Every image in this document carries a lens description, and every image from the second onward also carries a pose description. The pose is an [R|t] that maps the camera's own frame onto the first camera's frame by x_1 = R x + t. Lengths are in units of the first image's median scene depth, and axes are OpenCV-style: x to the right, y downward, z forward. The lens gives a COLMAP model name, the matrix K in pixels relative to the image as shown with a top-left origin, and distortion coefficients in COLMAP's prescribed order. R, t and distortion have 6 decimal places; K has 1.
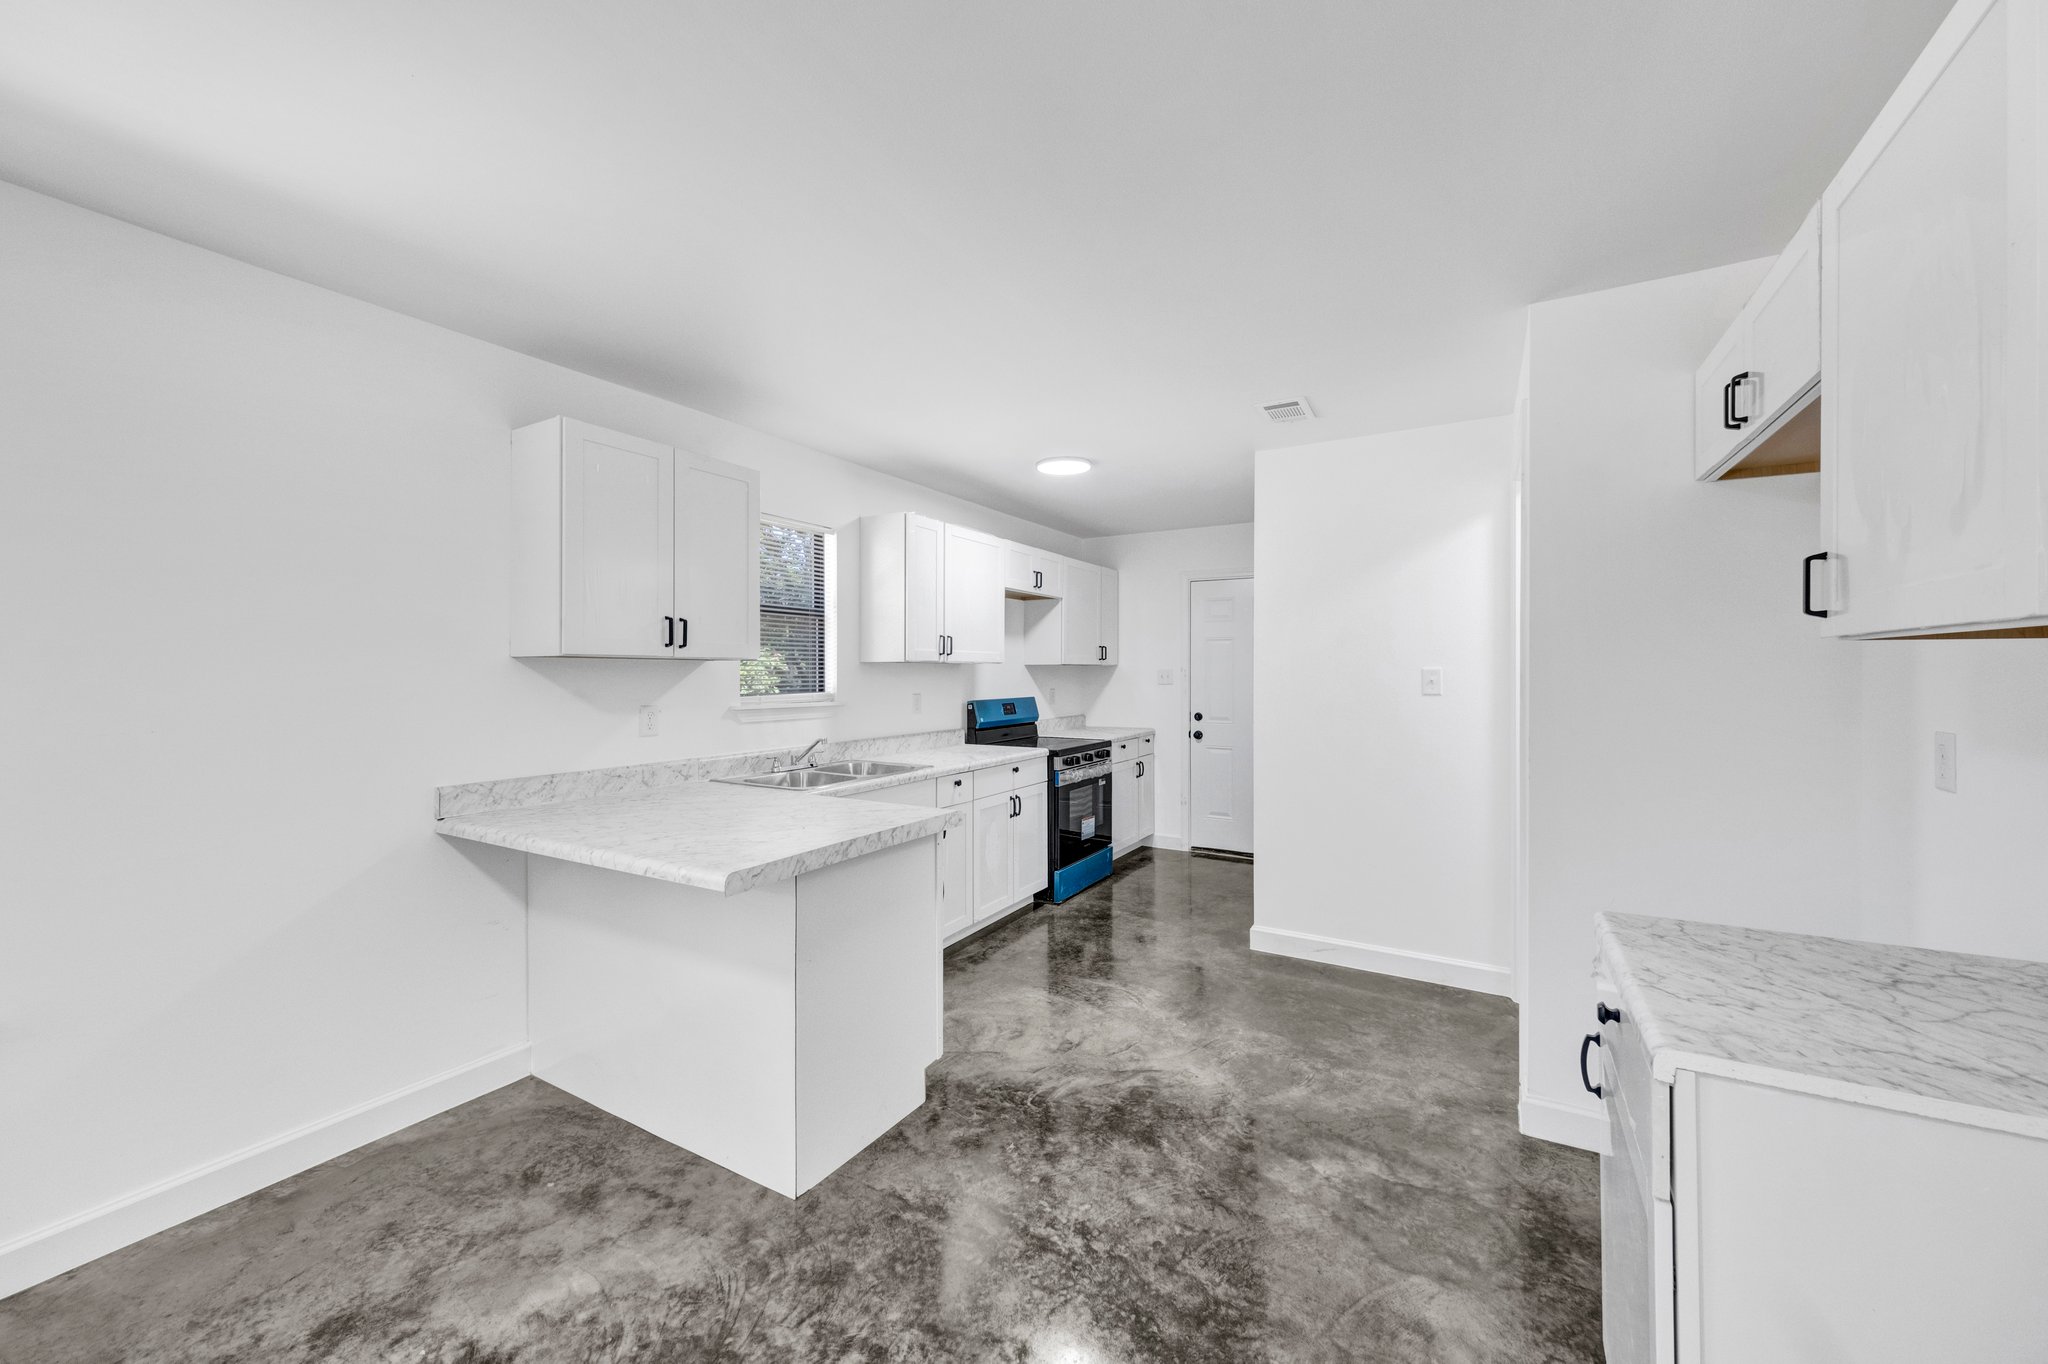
lens RADIAL K [[763.8, 0, 1040.4], [0, 763.8, 664.1], [0, 0, 1]] dist [0.018730, -0.007520]
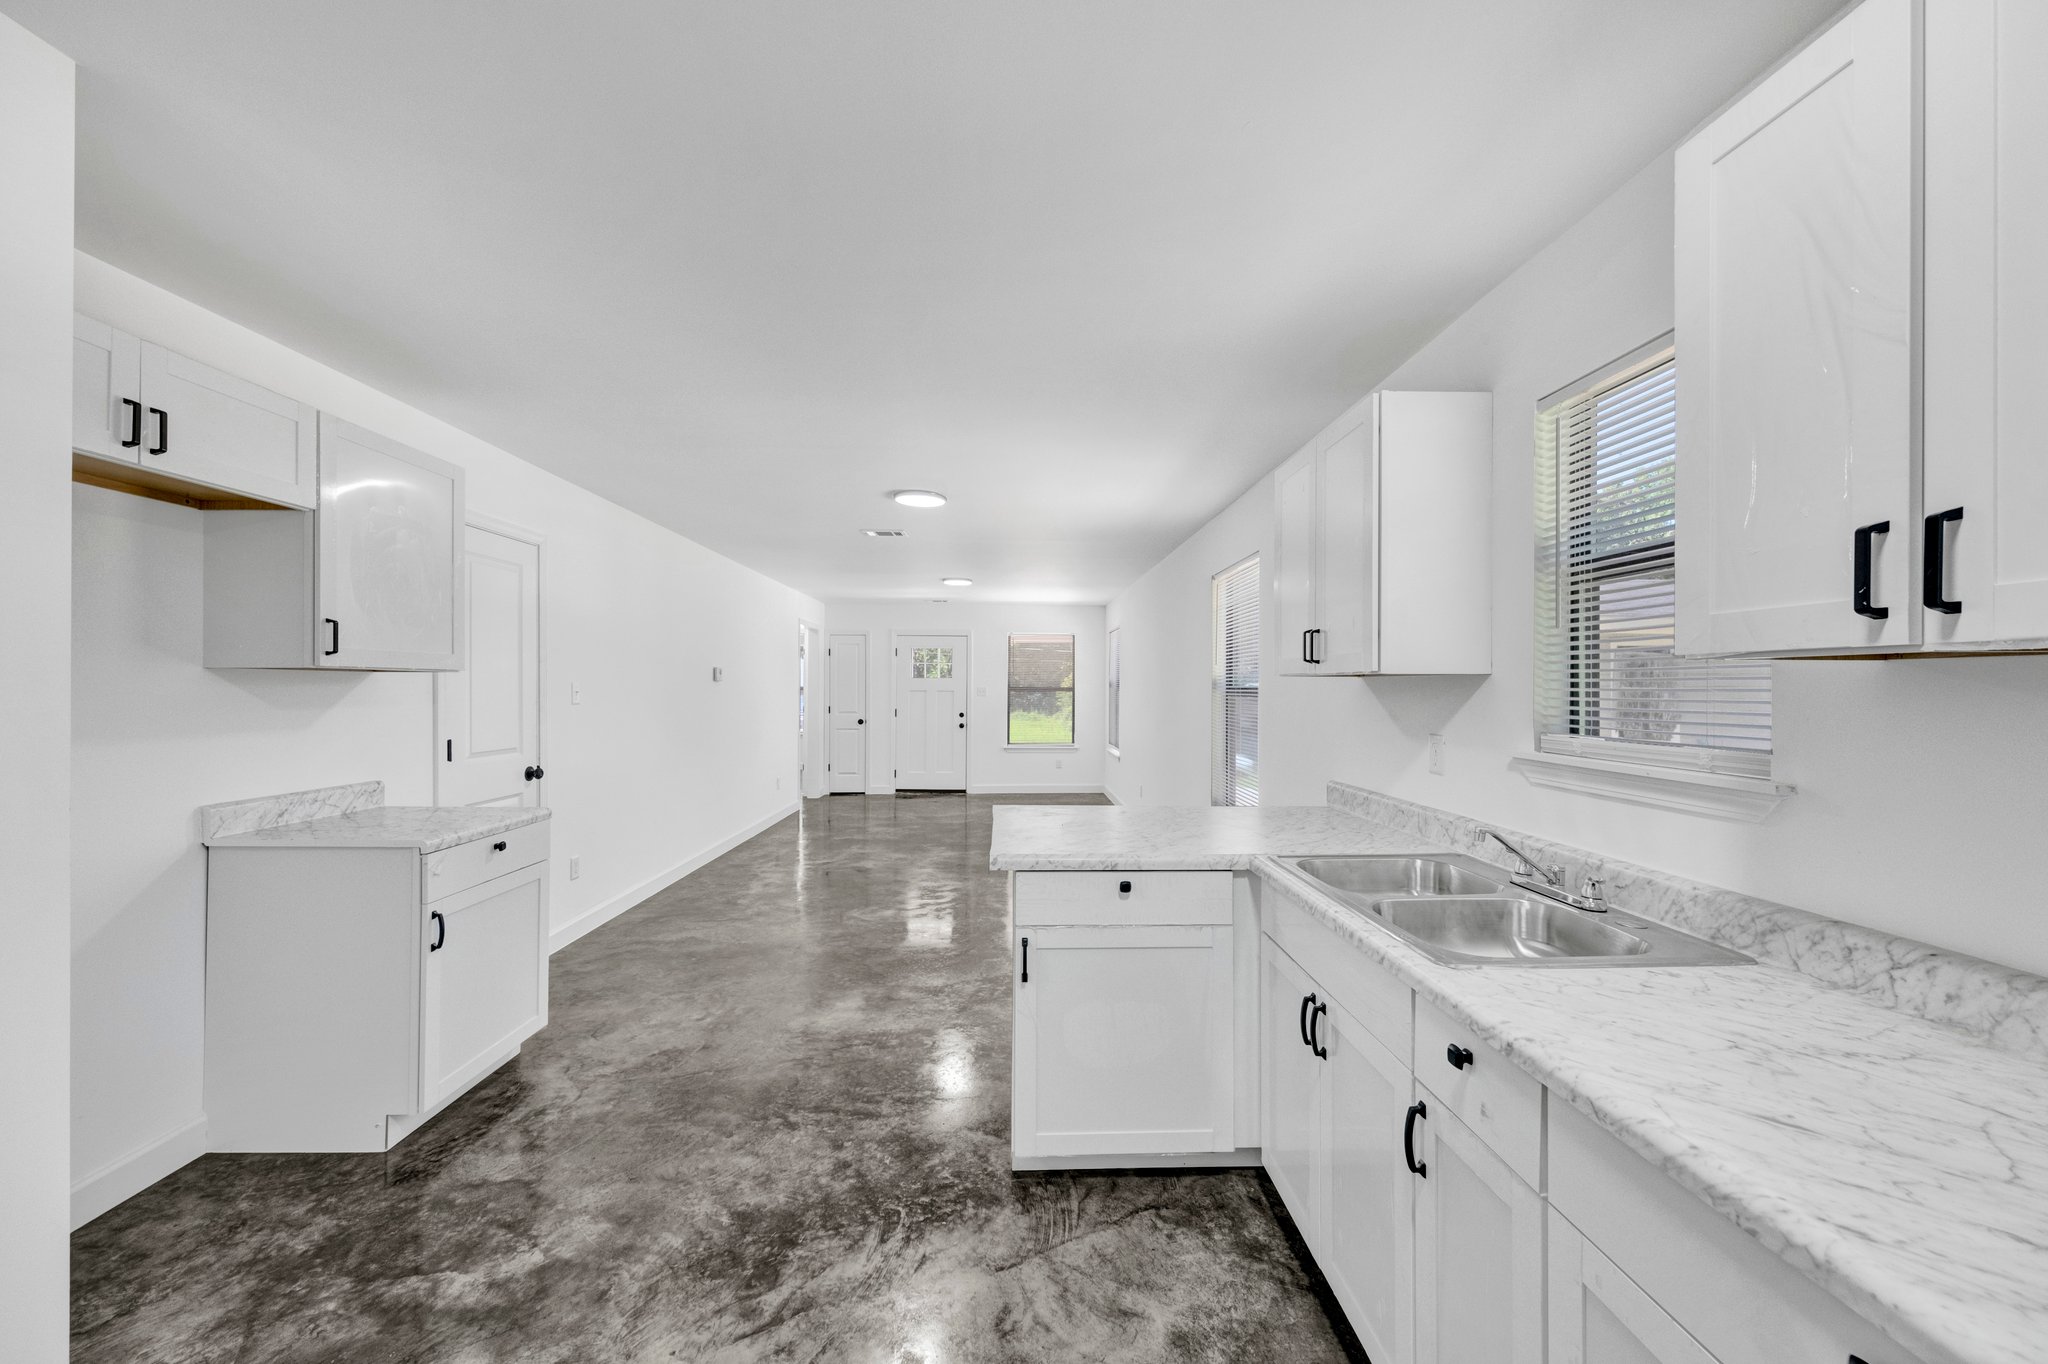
lens RADIAL K [[758.8, 0, 1030.2], [0, 758.8, 673.2], [0, 0, 1]] dist [0.015028, -0.004474]
pose [[-0.846735, -0.012418, -0.531870, 0.228485], [0.001864, 0.999652, -0.026306, 0.011203], [0.532012, -0.023266, -0.846417, 1.304927]]
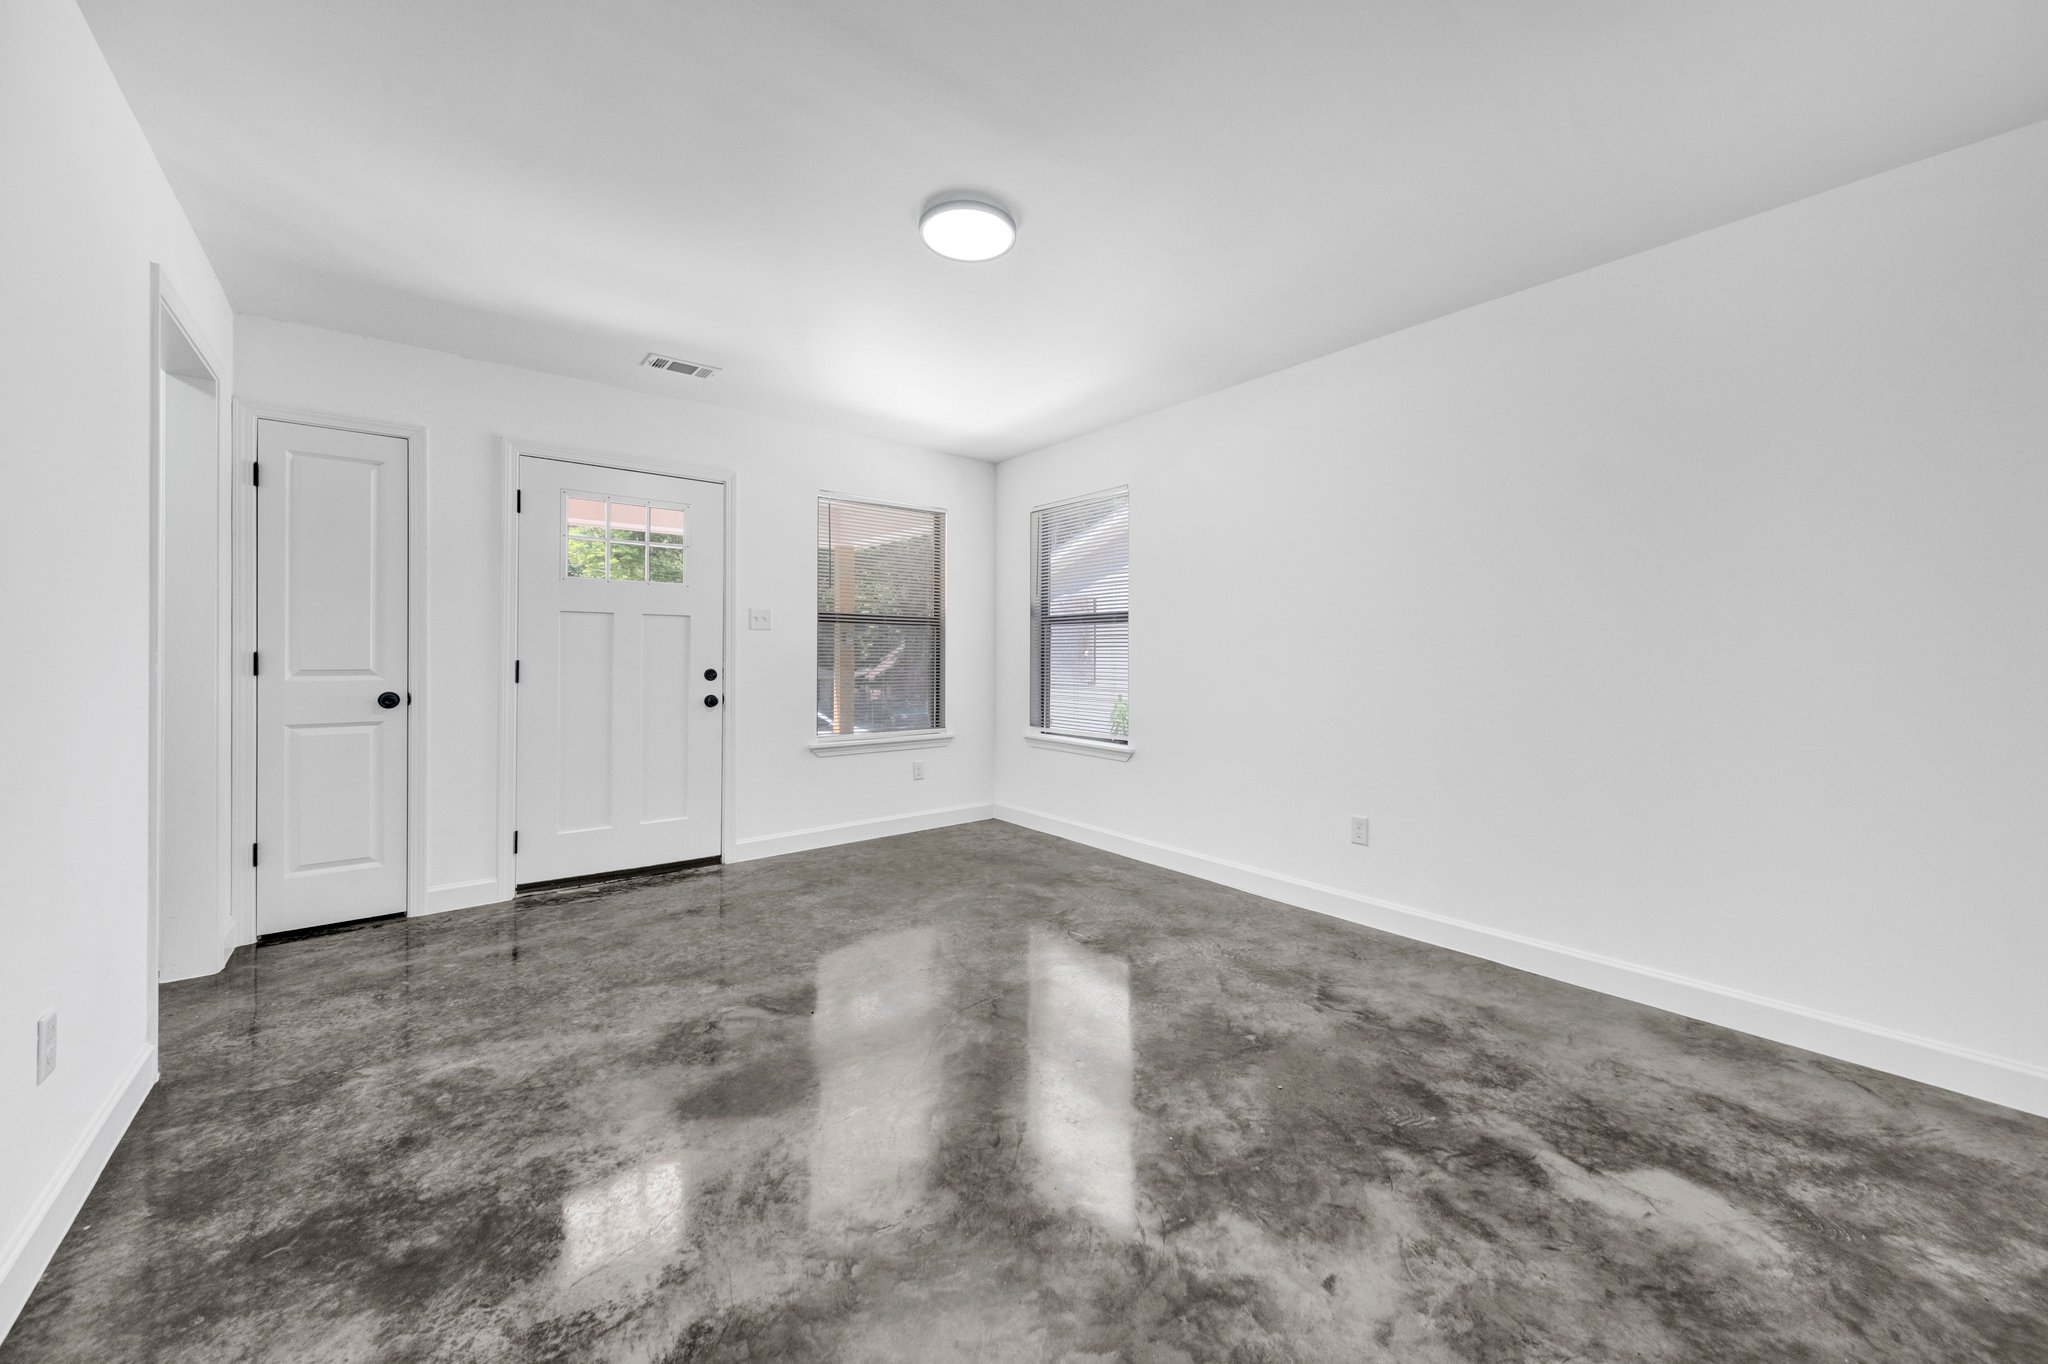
lens RADIAL K [[763.8, 0, 1040.4], [0, 763.8, 664.1], [0, 0, 1]] dist [0.018730, -0.007520]
pose [[-0.351077, 0.011058, -0.936281, -0.155955], [0.007202, 0.999933, 0.009109, 0.070399], [0.936319, -0.003546, -0.351133, -0.424394]]
